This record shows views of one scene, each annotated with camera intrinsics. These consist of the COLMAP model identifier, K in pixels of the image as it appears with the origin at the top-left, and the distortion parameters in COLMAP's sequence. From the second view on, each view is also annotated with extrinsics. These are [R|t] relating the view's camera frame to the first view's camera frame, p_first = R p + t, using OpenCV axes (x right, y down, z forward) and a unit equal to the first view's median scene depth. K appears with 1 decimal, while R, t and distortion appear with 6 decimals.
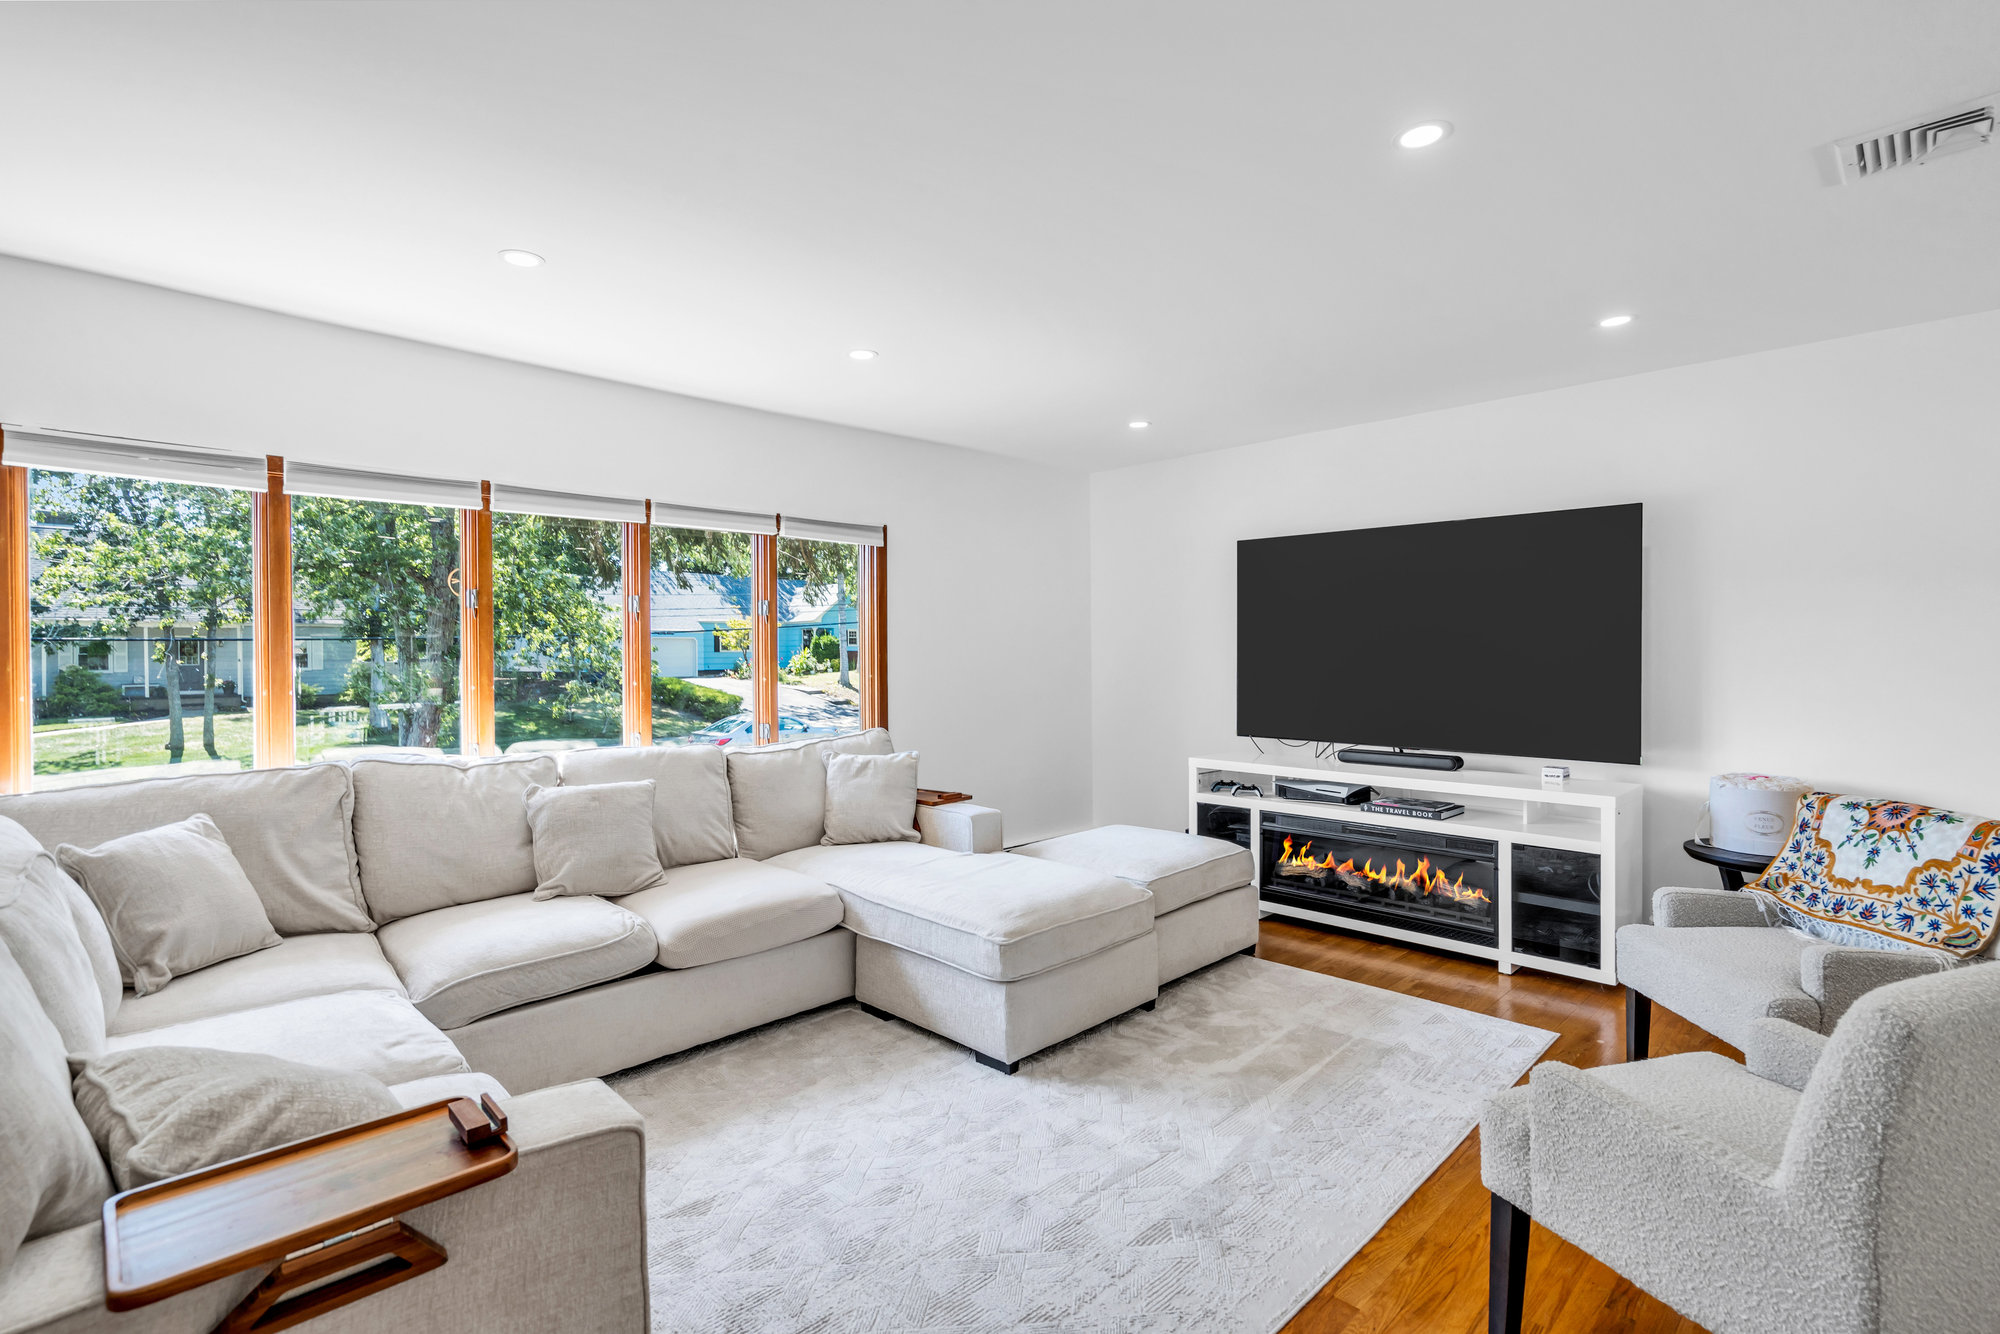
lens RADIAL K [[940.1, 0, 1003.4], [0, 940.1, 660.9], [0, 0, 1]] dist [0.000727, 0.000238]
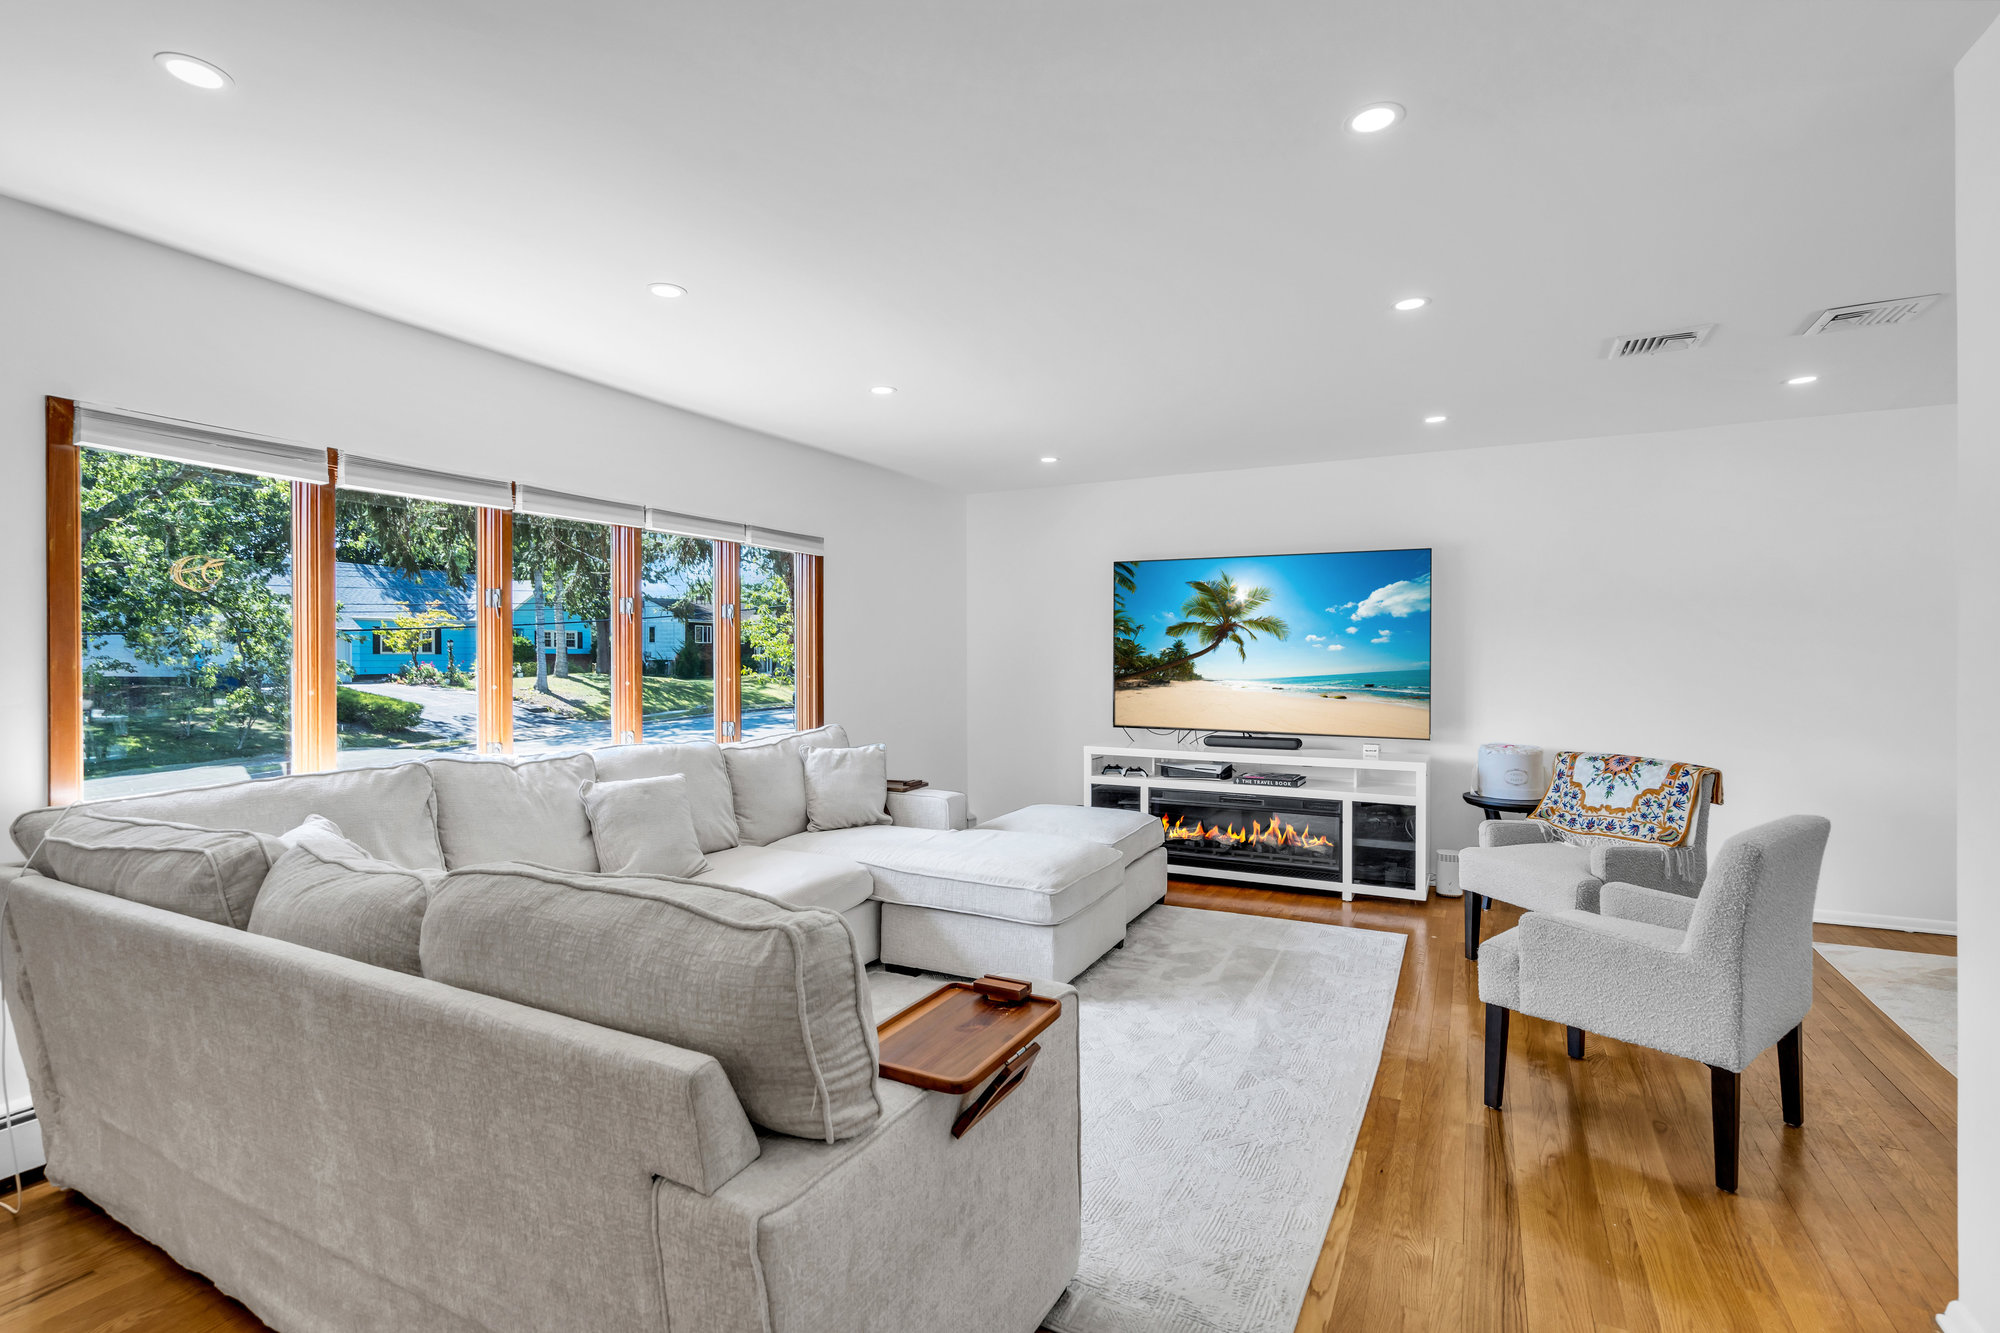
lens RADIAL K [[940.1, 0, 1003.4], [0, 940.1, 660.4], [0, 0, 1]] dist [0.000727, 0.000238]
pose [[0.951129, 0.004373, 0.308764, -0.361756], [-0.002634, 0.999978, -0.006048, 0.004904], [-0.308784, 0.004939, 0.951119, -0.116206]]
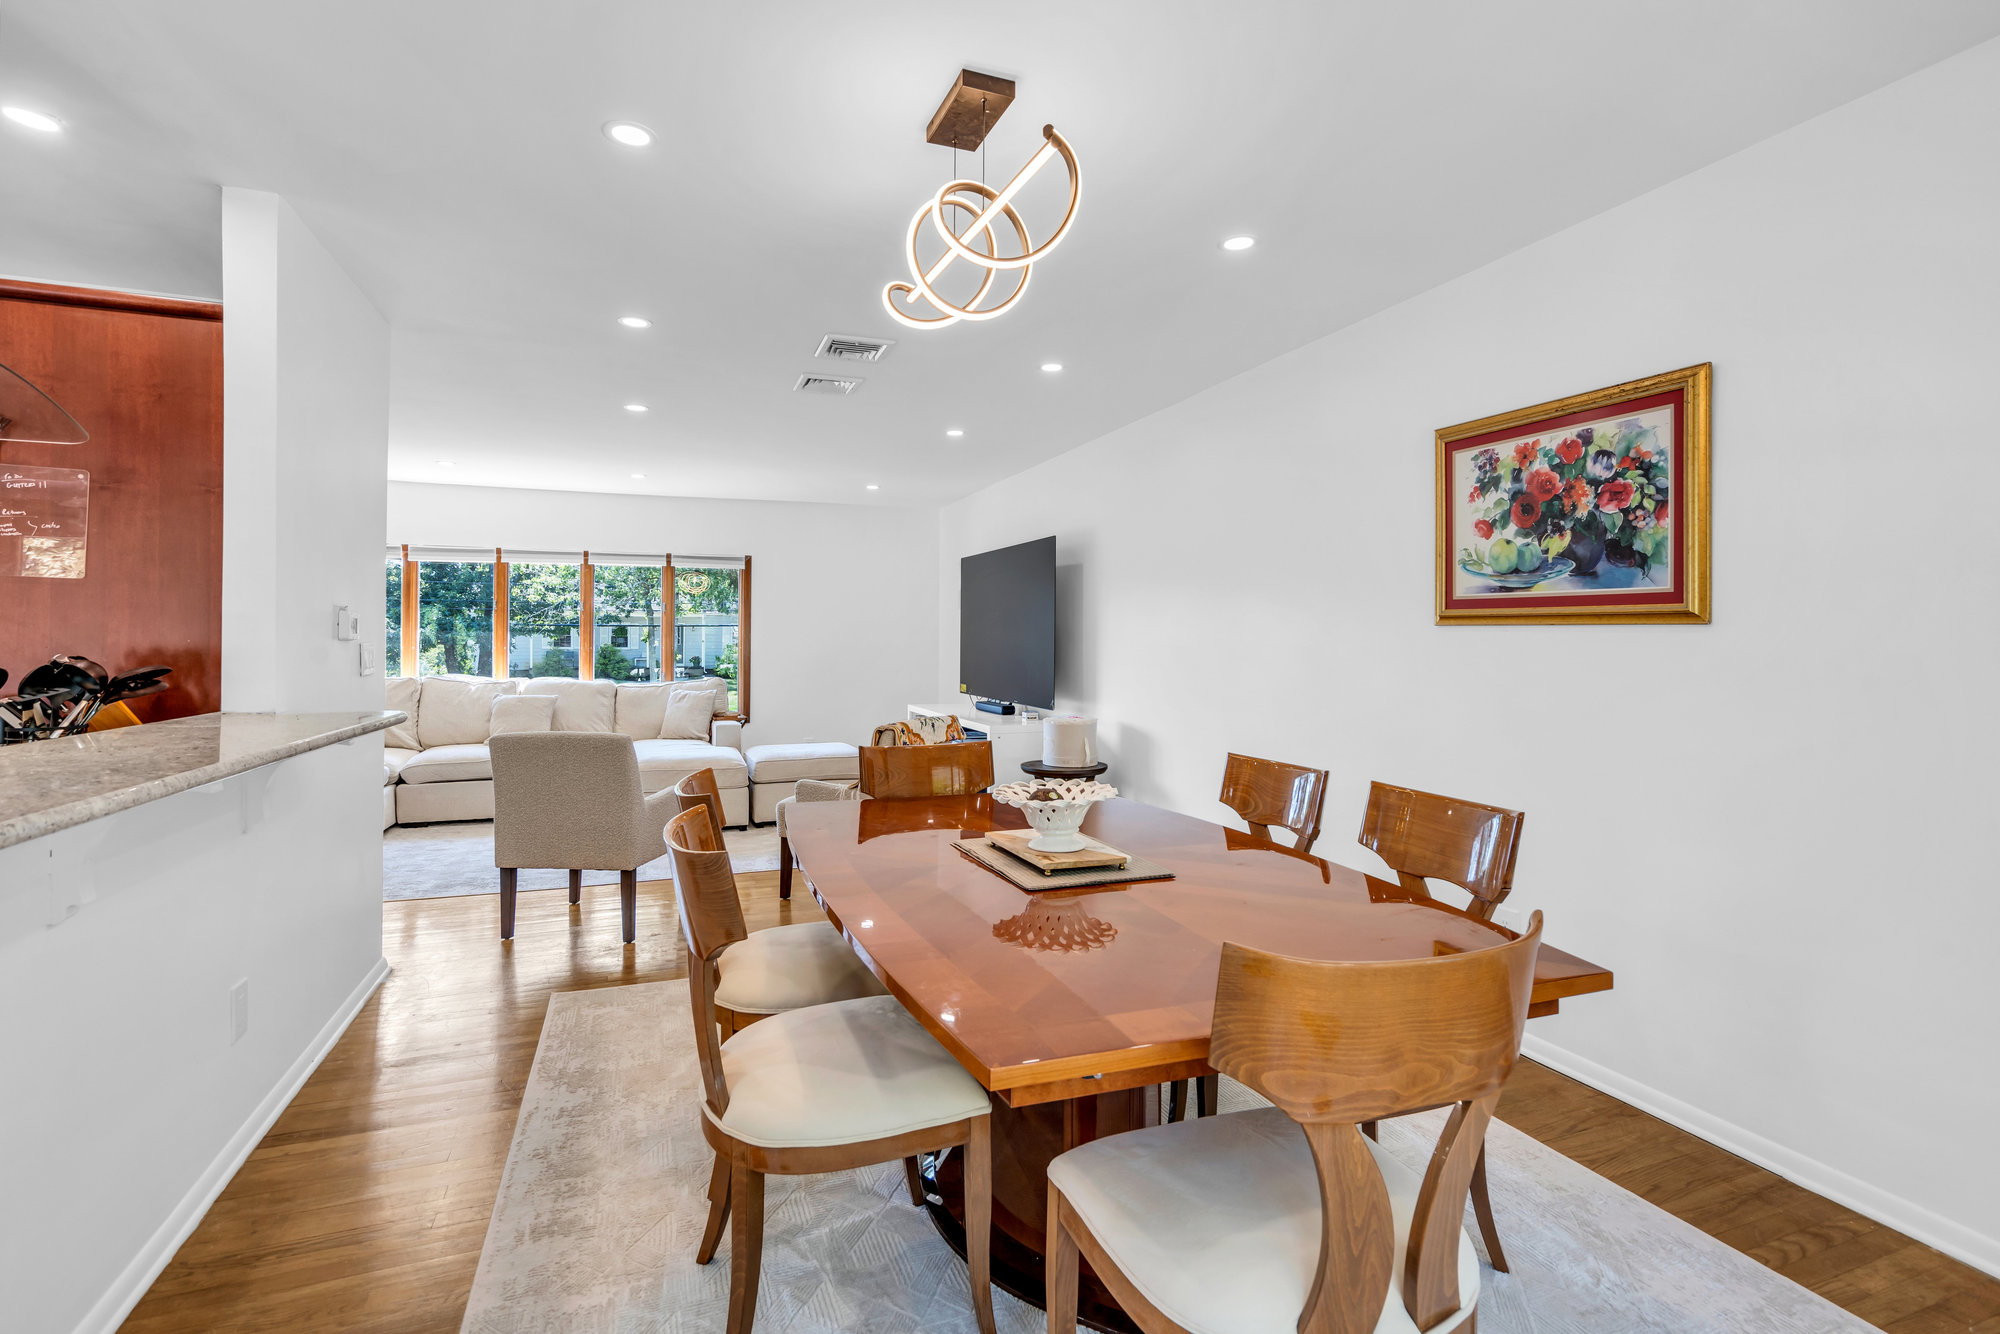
lens RADIAL K [[940.8, 0, 1009.5], [0, 940.8, 639.7], [0, 0, 1]] dist [0.000277, 0.000032]
pose [[0.912462, 0.008795, -0.409067, 1.335218], [-0.012678, 0.999897, -0.006780, 0.010257], [0.408965, 0.011372, 0.912479, -0.435178]]
